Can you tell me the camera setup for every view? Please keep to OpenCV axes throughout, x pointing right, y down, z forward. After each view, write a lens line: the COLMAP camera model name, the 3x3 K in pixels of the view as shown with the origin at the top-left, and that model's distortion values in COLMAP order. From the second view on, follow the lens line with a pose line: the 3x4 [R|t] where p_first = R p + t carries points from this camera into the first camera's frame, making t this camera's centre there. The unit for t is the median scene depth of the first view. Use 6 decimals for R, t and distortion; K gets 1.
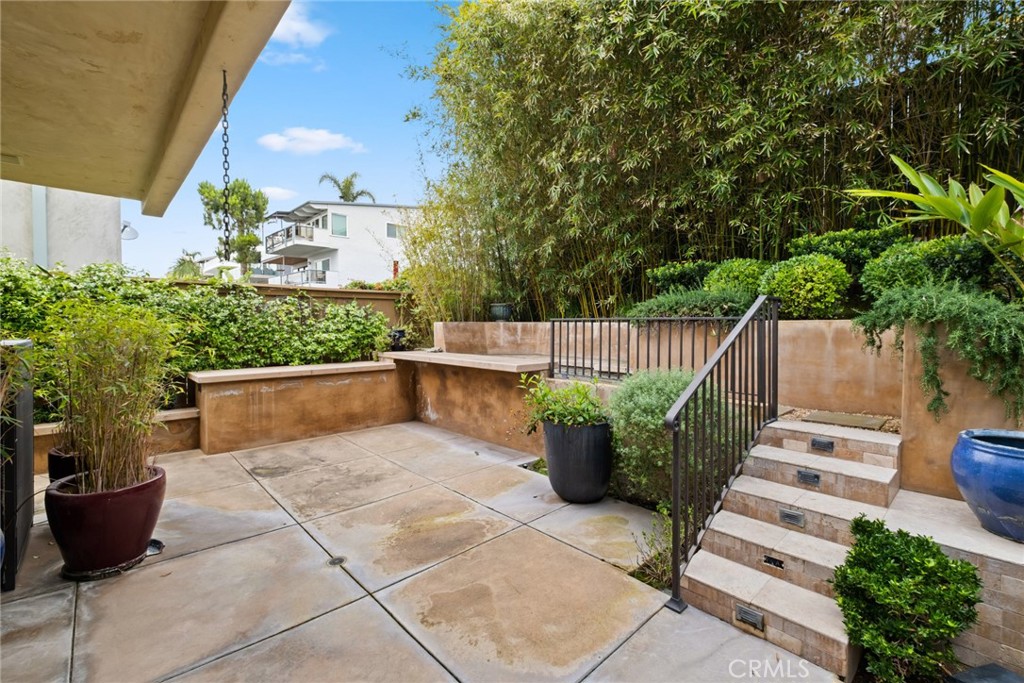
lens RADIAL K [[447.2, 0, 518.4], [0, 447.2, 336.0], [0, 0, 1]] dist [0.003562, -0.005541]
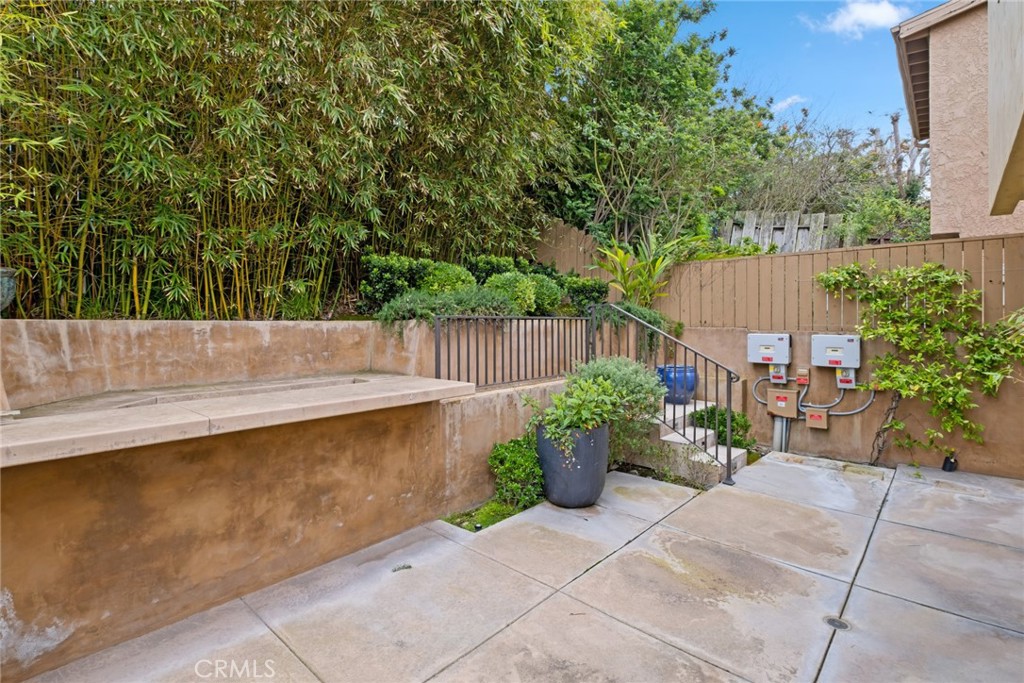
lens RADIAL K [[484.2, 0, 518.2], [0, 484.2, 332.1], [0, 0, 1]] dist [0.005940, -0.003729]
pose [[-0.084905, -0.020748, 0.996173, -0.933140], [0.028762, 0.999315, 0.023265, -0.035935], [-0.995974, 0.030628, -0.084250, 1.257515]]
